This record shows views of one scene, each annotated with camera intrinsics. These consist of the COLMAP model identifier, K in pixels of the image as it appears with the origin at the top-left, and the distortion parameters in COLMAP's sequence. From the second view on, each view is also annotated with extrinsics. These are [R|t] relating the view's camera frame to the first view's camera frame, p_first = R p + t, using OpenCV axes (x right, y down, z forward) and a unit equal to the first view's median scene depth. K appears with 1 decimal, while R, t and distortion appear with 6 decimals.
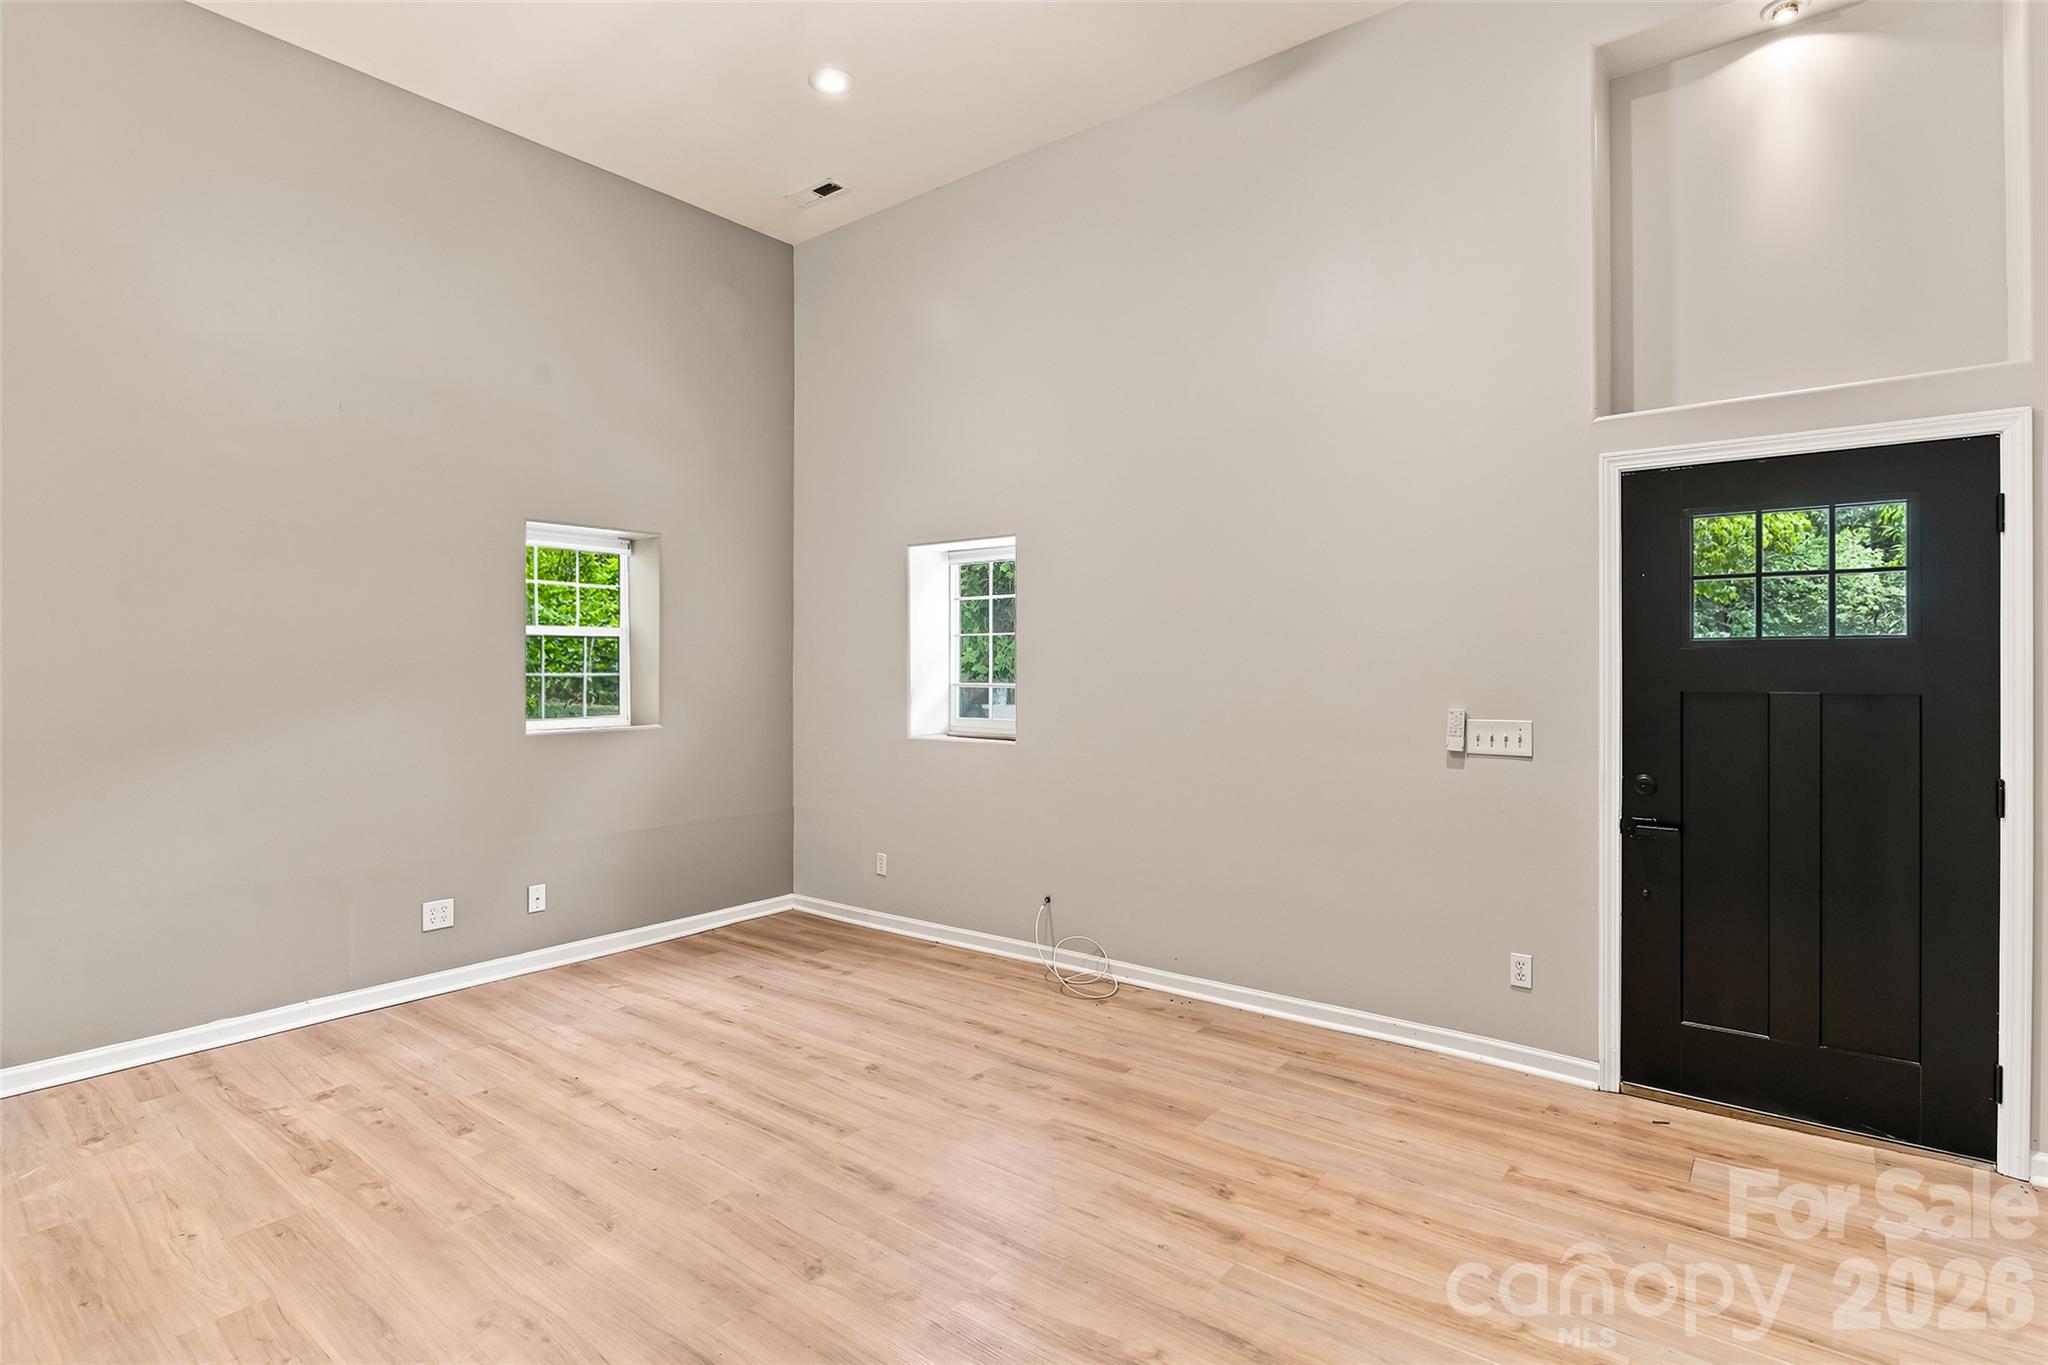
lens RADIAL K [[1002.9, 0, 1023.5], [0, 1002.9, 673.0], [0, 0, 1]] dist [-0.007123, -0.002640]
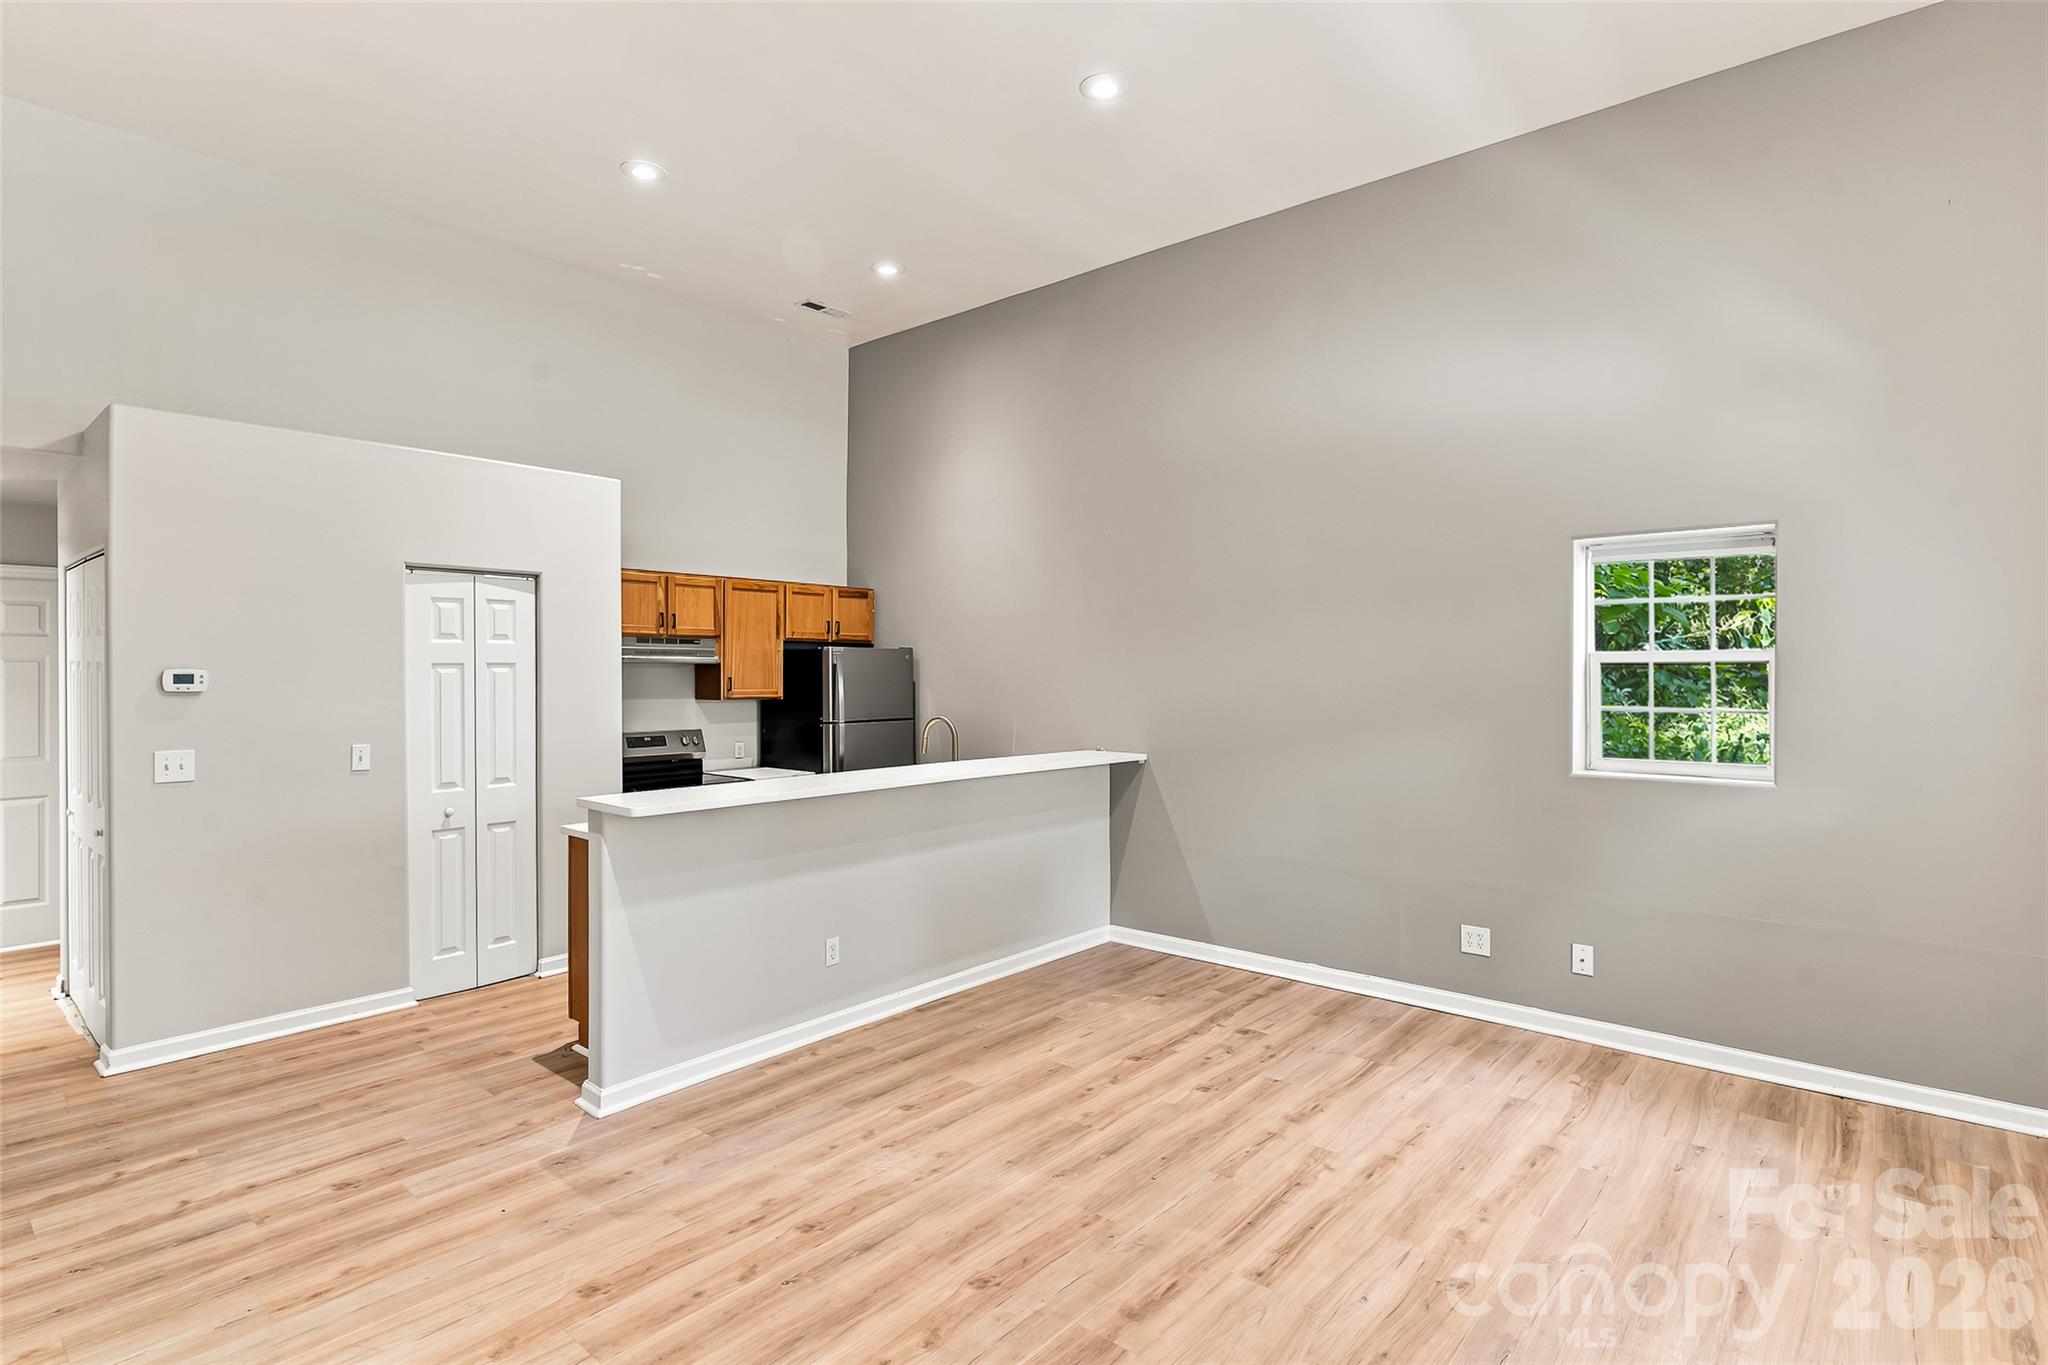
lens RADIAL K [[1002.9, 0, 1022.8], [0, 1002.9, 686.4], [0, 0, 1]] dist [-0.007123, -0.002640]
pose [[-0.048603, 0.014110, -0.998718, 0.640866], [-0.003043, 0.999893, 0.014274, -0.044369], [0.998814, 0.003733, -0.048555, 0.821403]]
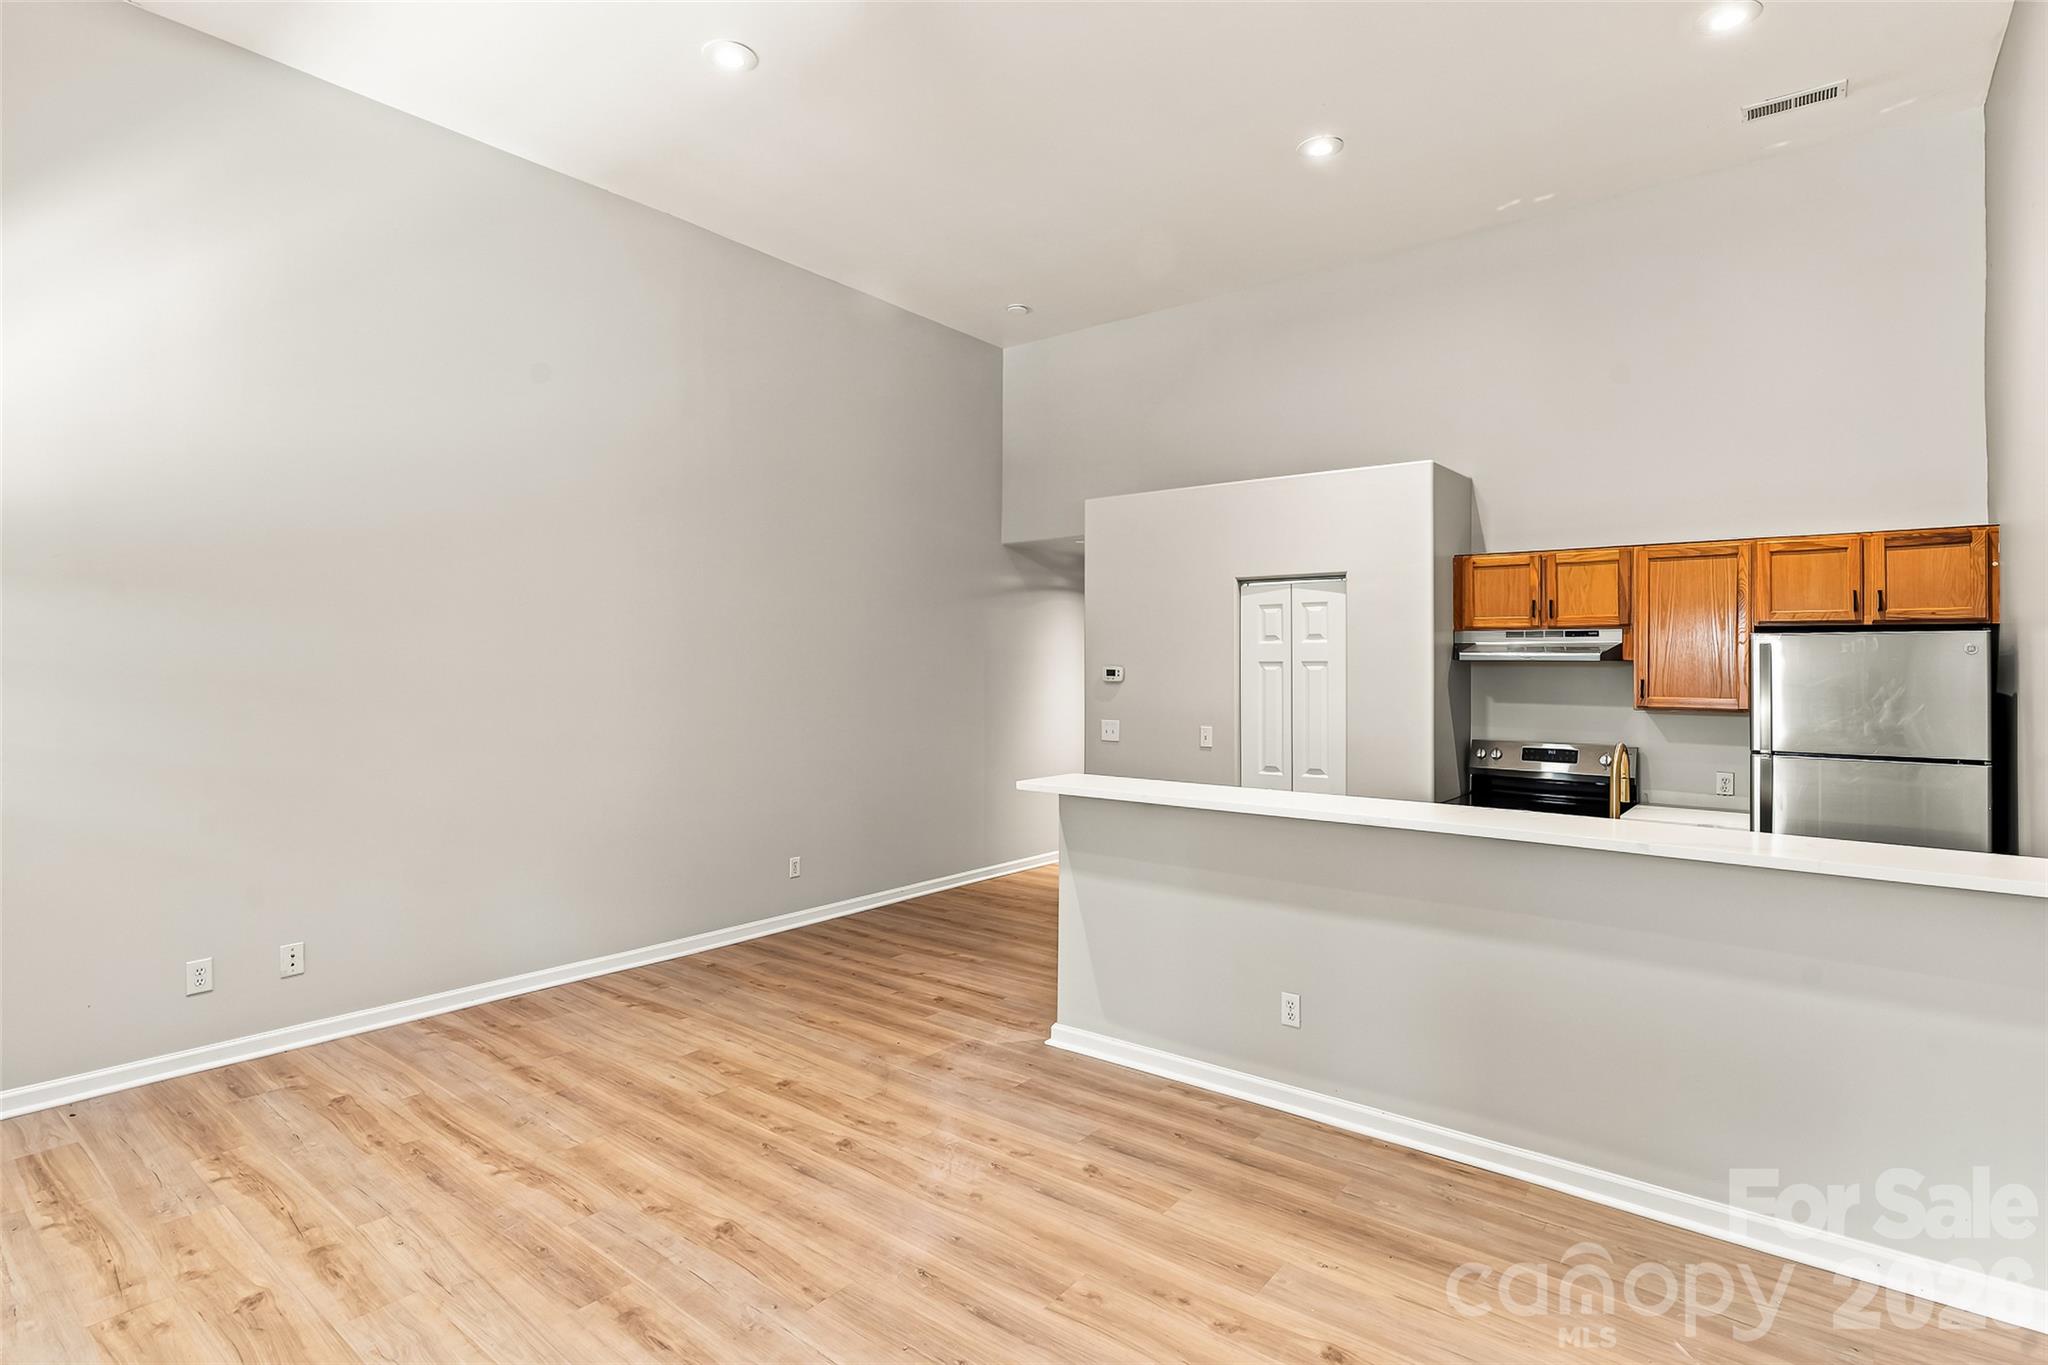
lens RADIAL K [[1002.9, 0, 1023.8], [0, 1002.9, 670.4], [0, 0, 1]] dist [-0.007123, -0.002640]
pose [[-0.999954, -0.008904, -0.003591, -0.410871], [-0.008921, 0.999949, 0.004831, -0.044574], [0.003548, 0.004863, -0.999982, 1.621269]]
